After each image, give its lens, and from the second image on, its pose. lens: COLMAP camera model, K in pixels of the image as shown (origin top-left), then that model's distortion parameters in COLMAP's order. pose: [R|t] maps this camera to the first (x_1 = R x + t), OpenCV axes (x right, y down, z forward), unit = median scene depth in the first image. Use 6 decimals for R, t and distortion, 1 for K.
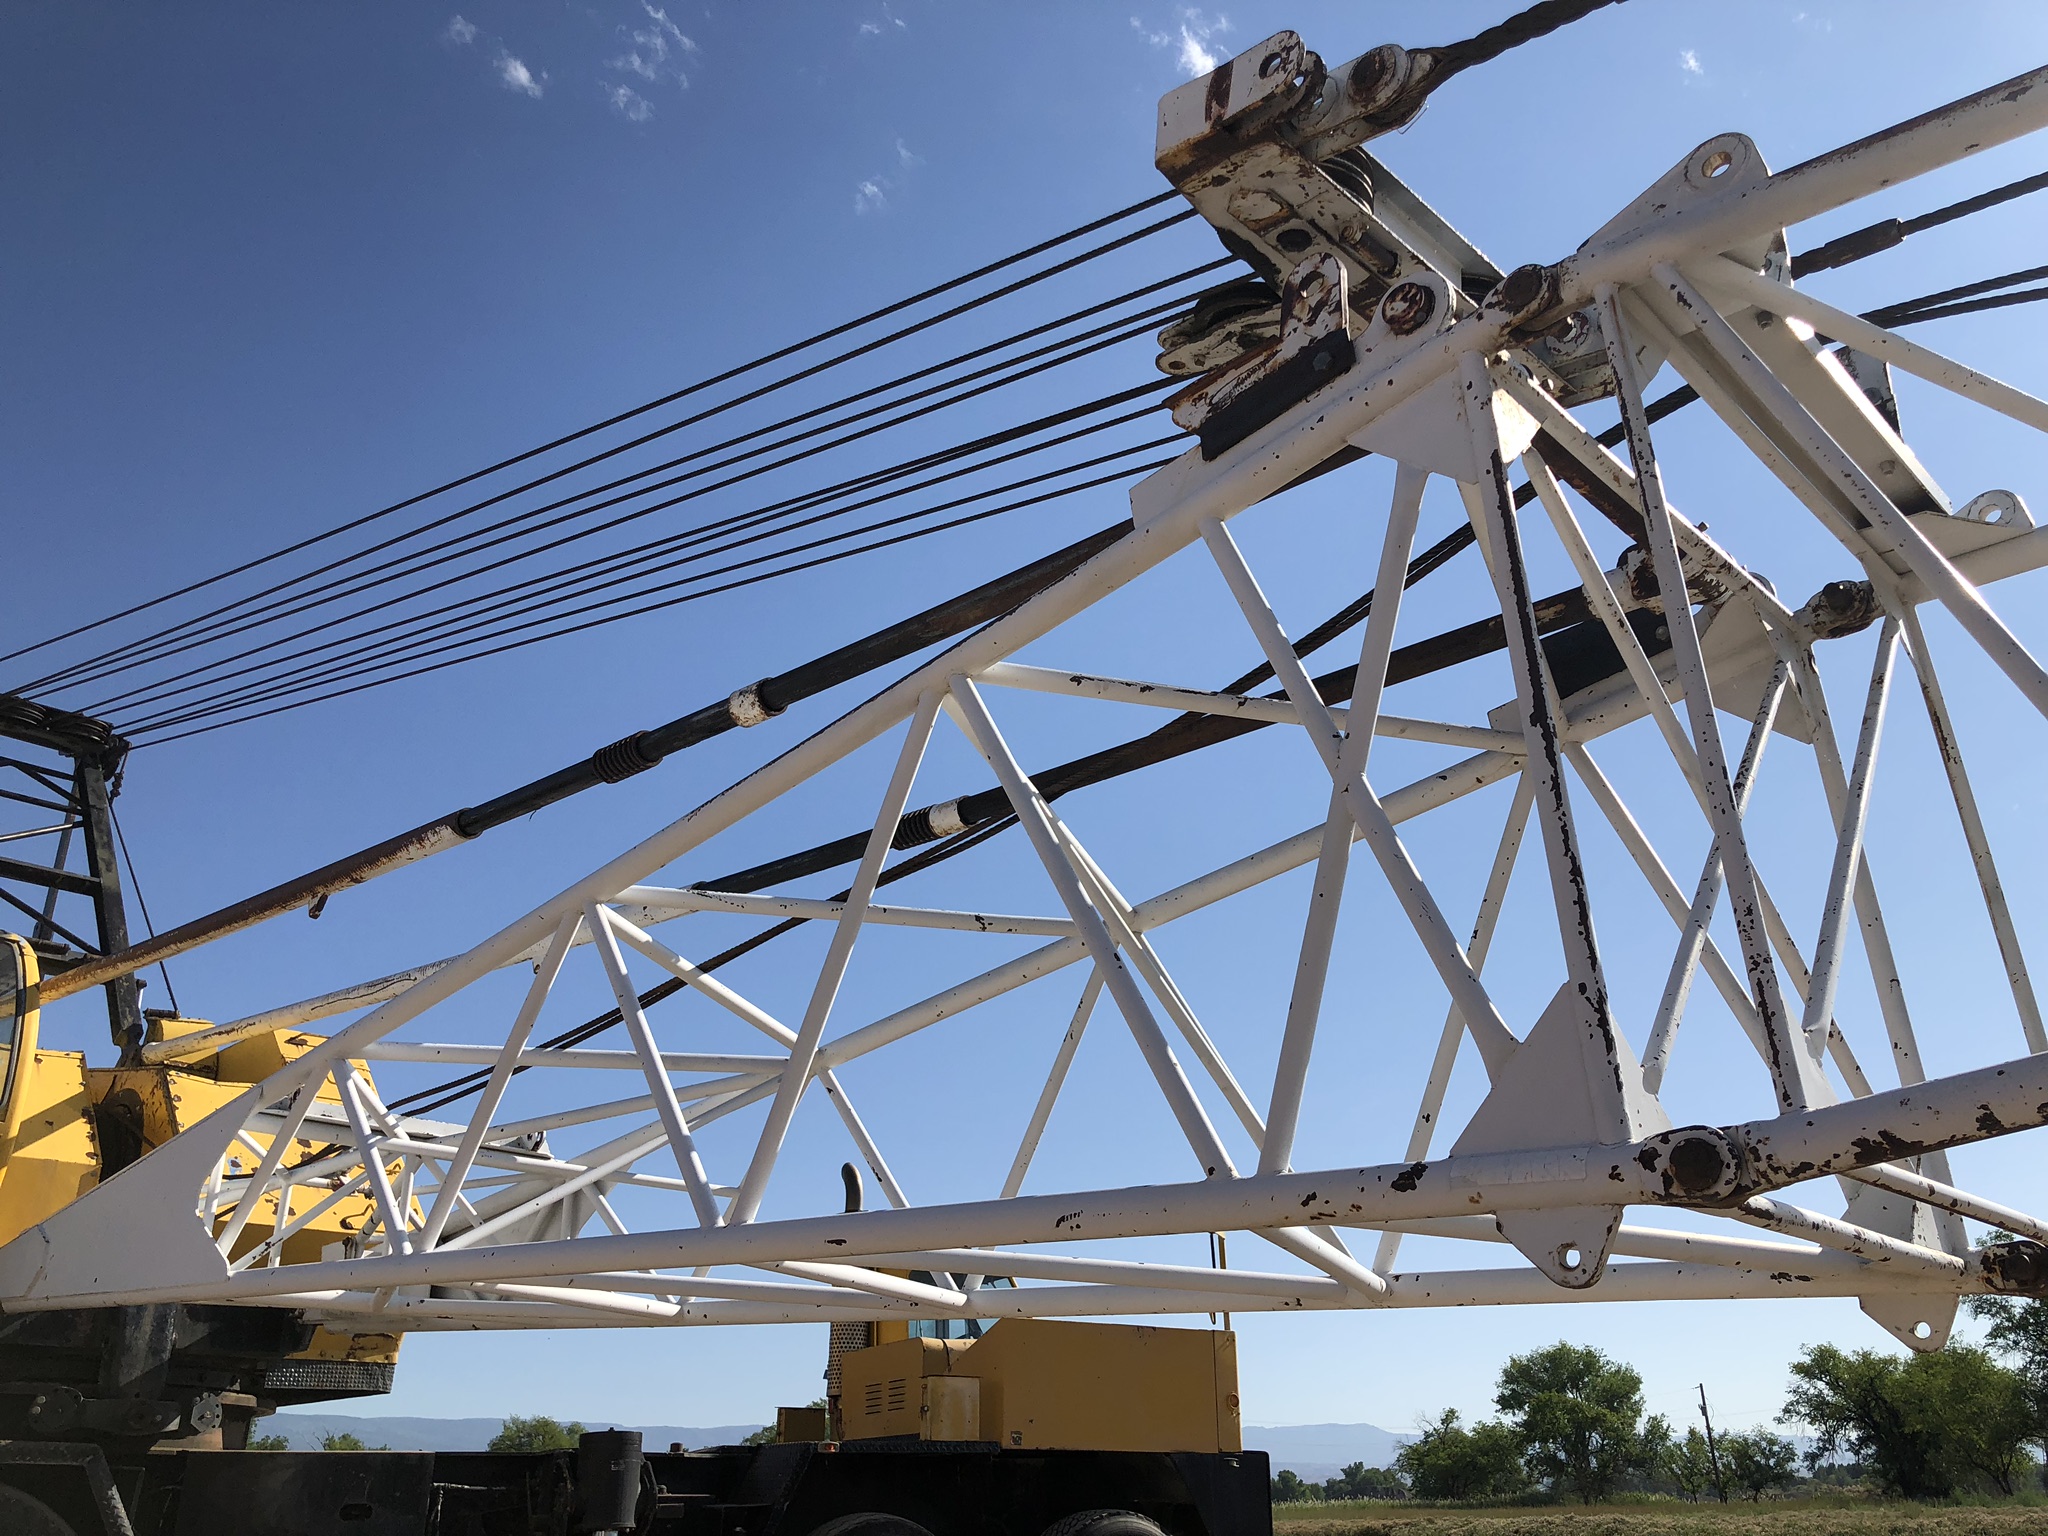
lens RADIAL K [[1719.3, 0, 1024.0], [0, 1719.3, 768.0], [0, 0, 1]] dist [0.071201, -0.099318]
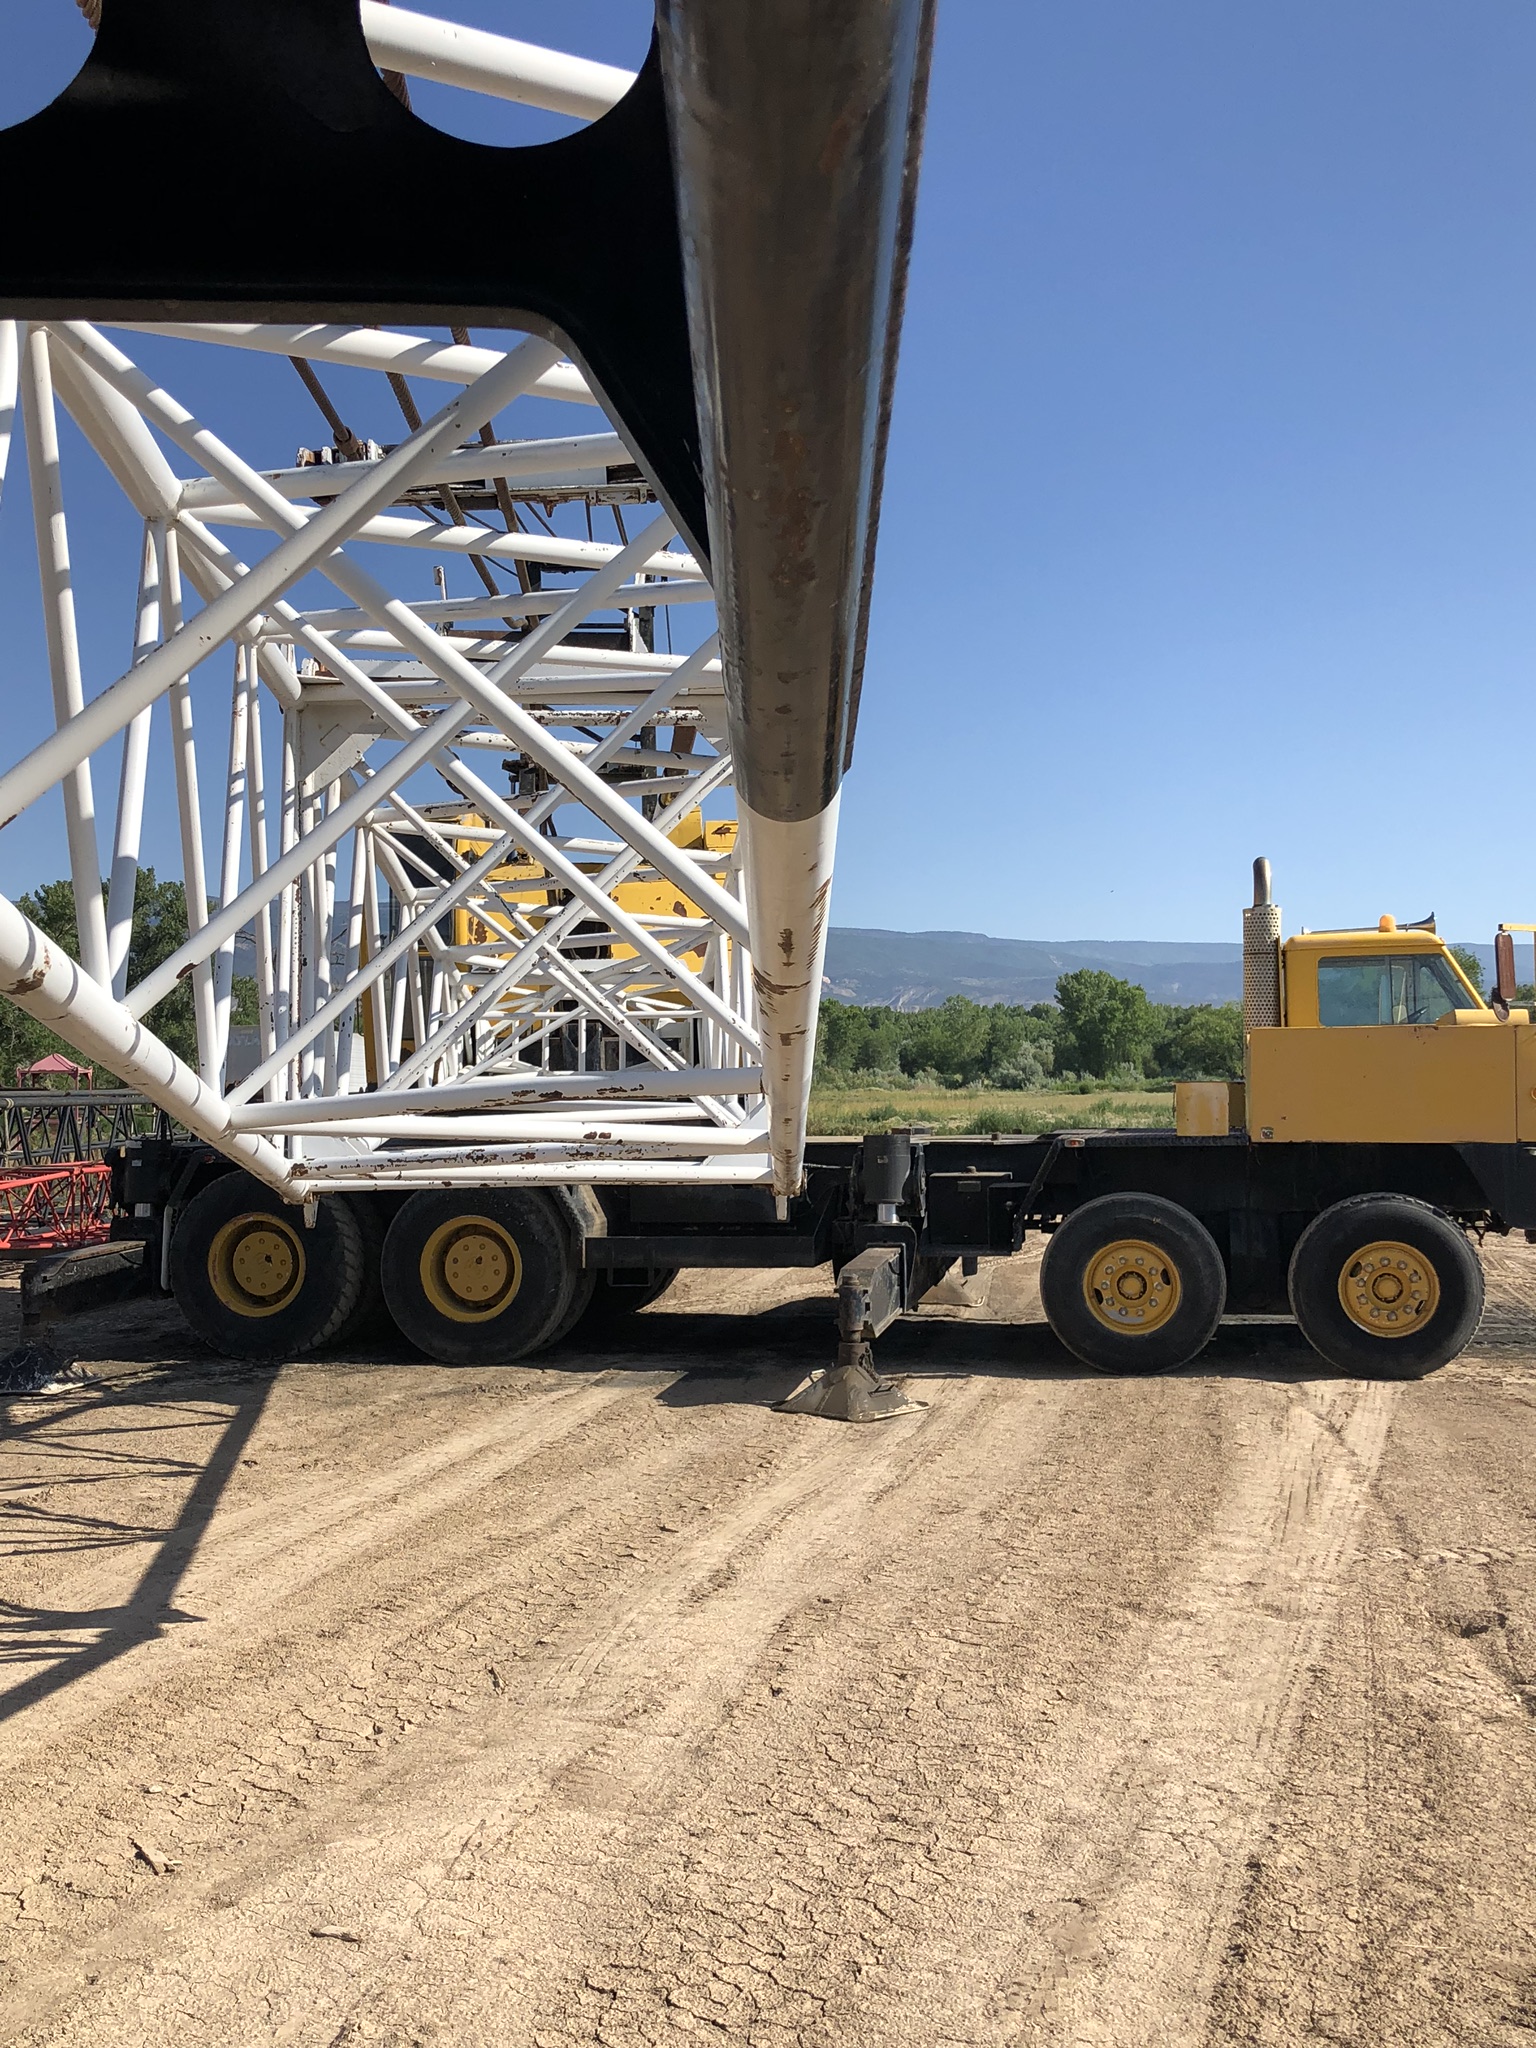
lens RADIAL K [[2198.1, 0, 731.3], [0, 2198.1, 1007.2], [0, 0, 1]] dist [0.136587, -0.338654]
pose [[0.721004, -0.018758, -0.692677, 0.542479], [0.279172, 0.922778, 0.265600, -0.114522], [0.634205, -0.384875, 0.670564, -0.090589]]
